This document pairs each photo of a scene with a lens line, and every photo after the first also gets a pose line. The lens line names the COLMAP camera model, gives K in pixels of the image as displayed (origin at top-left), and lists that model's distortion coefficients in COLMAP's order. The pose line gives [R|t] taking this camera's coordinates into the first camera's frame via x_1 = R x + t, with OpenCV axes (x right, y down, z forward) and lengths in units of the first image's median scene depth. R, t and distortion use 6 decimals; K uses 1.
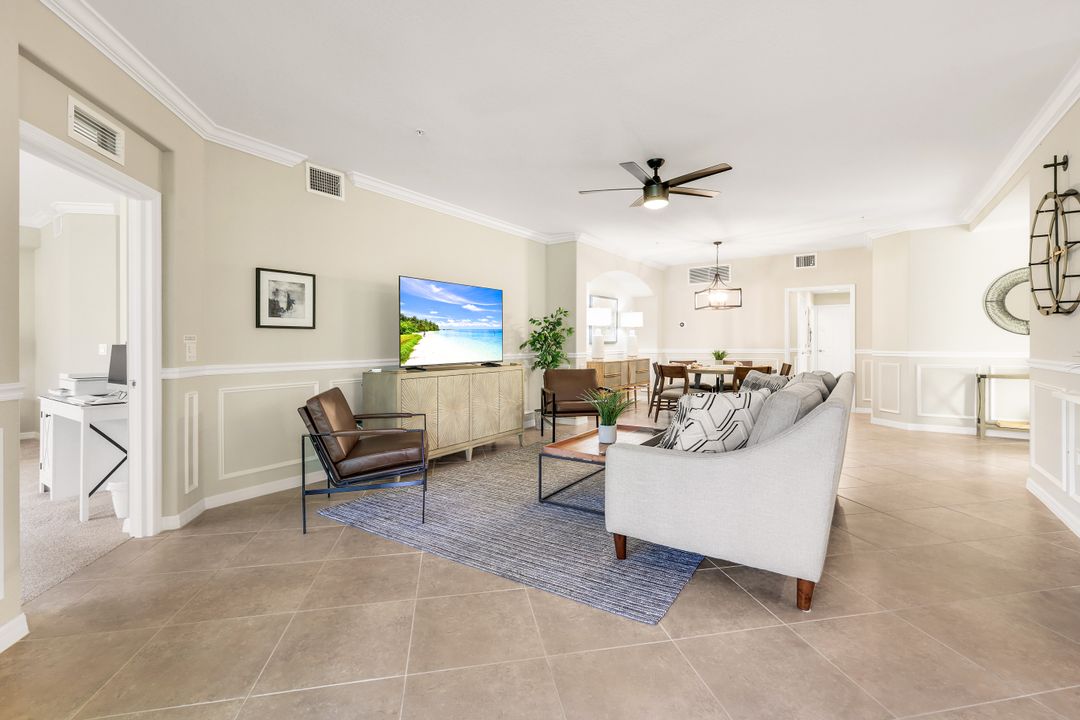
lens RADIAL K [[472.7, 0, 541.4], [0, 472.7, 347.1], [0, 0, 1]] dist [0.003785, 0.000331]
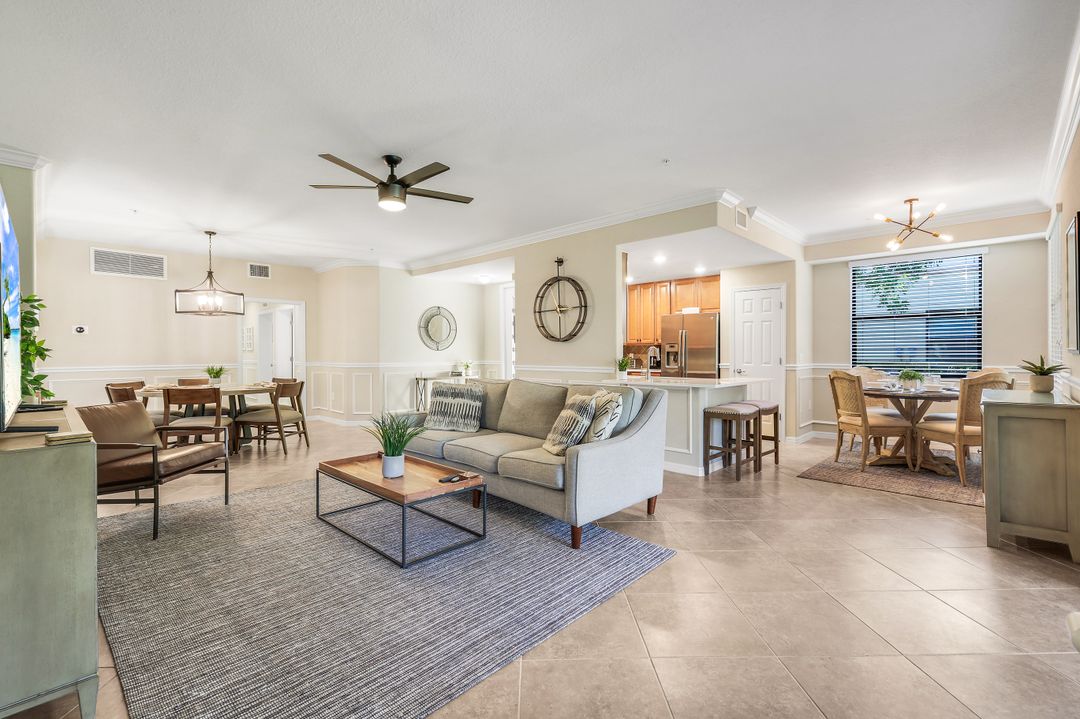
lens RADIAL K [[485.8, 0, 539.6], [0, 485.8, 349.2], [0, 0, 1]] dist [-0.000419, -0.000140]
pose [[0.170796, 0.009948, 0.985256, -0.619382], [0.011951, 0.999855, -0.012167, -0.008710], [-0.985234, 0.013853, 0.170652, 0.549930]]
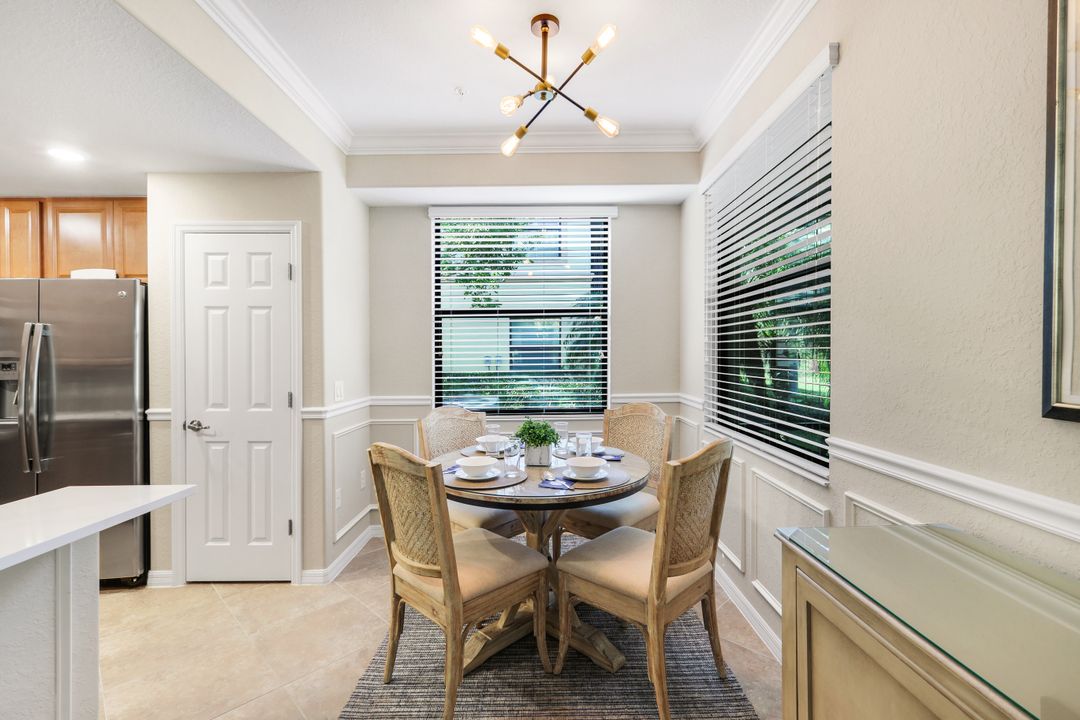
lens RADIAL K [[489.0, 0, 544.9], [0, 489.0, 352.8], [0, 0, 1]] dist [0.001649, 0.000212]
pose [[-0.561732, 0.010039, 0.827259, 0.302181], [0.019444, 0.999810, 0.001070, -0.040373], [-0.827091, 0.016686, -0.561820, 0.134452]]
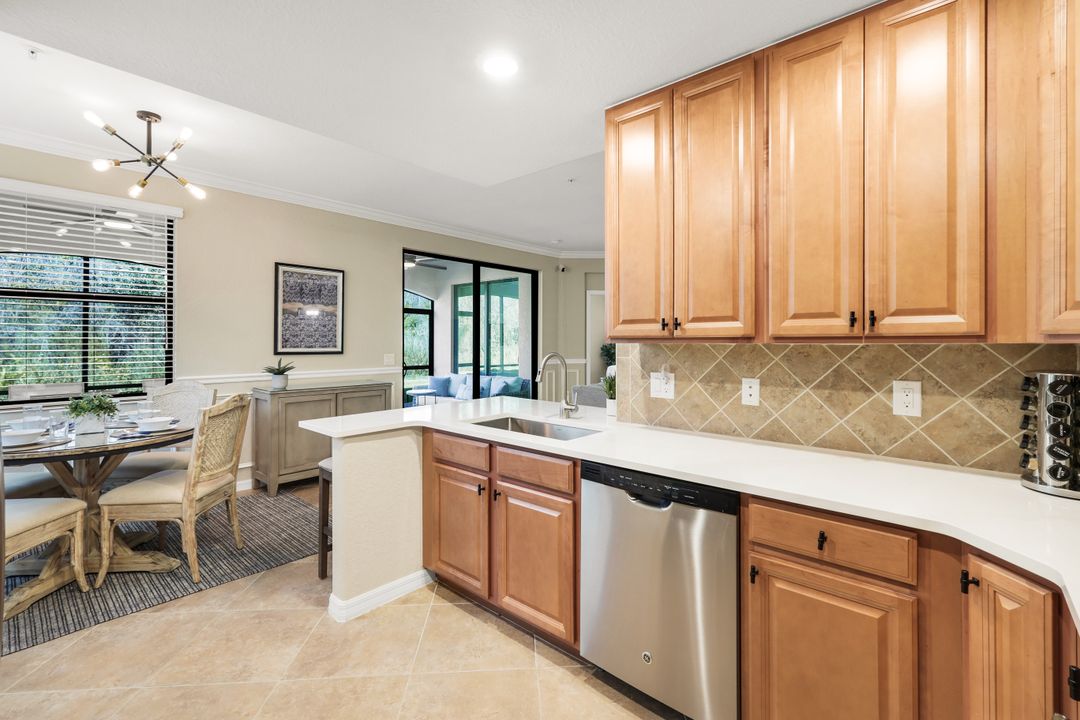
lens RADIAL K [[481.3, 0, 540.1], [0, 481.3, 342.4], [0, 0, 1]] dist [-0.000527, 0.000074]
pose [[-0.128929, 0.008450, -0.991618, 1.370976], [-0.009575, 0.999906, 0.009766, -0.047749], [0.991608, 0.010754, -0.128836, 0.530955]]
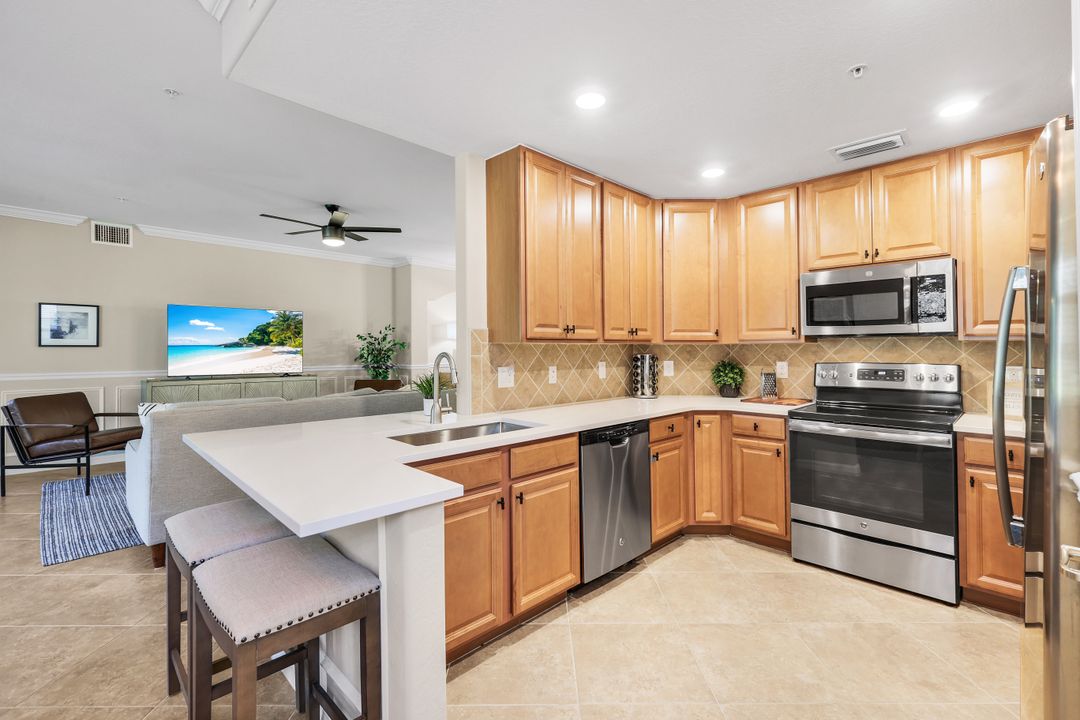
lens RADIAL K [[472.7, 0, 541.4], [0, 472.7, 347.1], [0, 0, 1]] dist [0.003785, 0.000331]
pose [[0.982437, 0.003697, -0.186558, 0.975829], [-0.006203, 0.999898, -0.012851, -0.028572], [0.186492, 0.013783, 0.982360, -0.061374]]
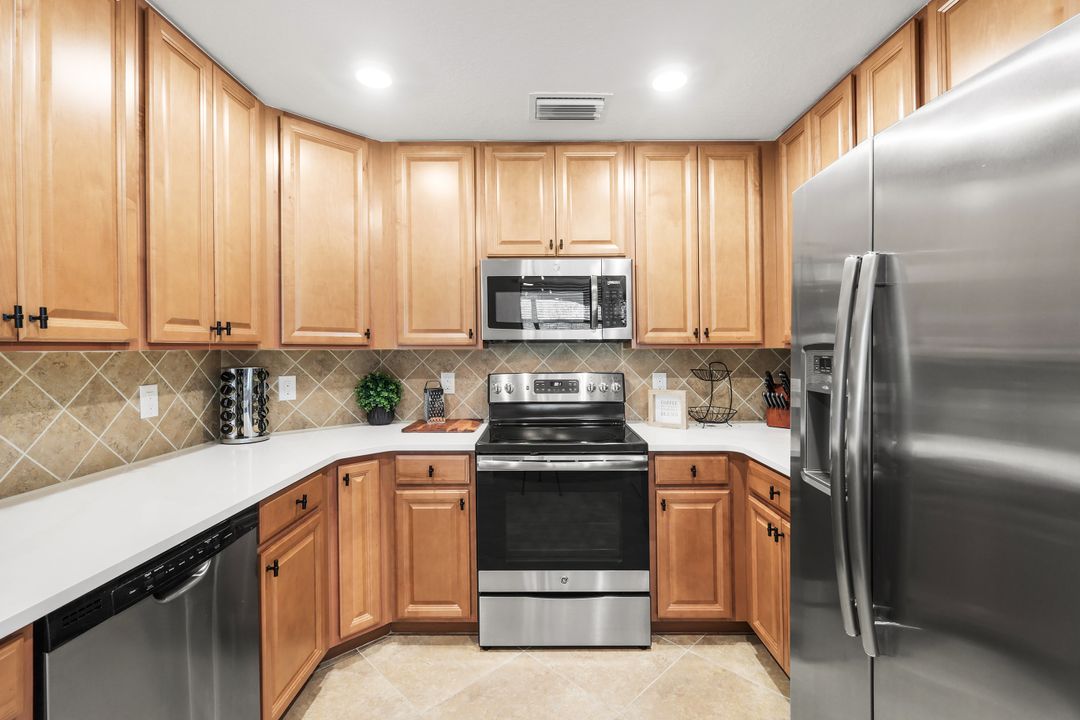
lens RADIAL K [[472.7, 0, 541.4], [0, 472.7, 347.1], [0, 0, 1]] dist [0.003785, 0.000331]
pose [[0.823734, 0.006307, 0.566941, 0.974714], [0.001920, 0.999901, -0.013914, -0.041947], [-0.566973, 0.012550, 0.823641, 0.227704]]
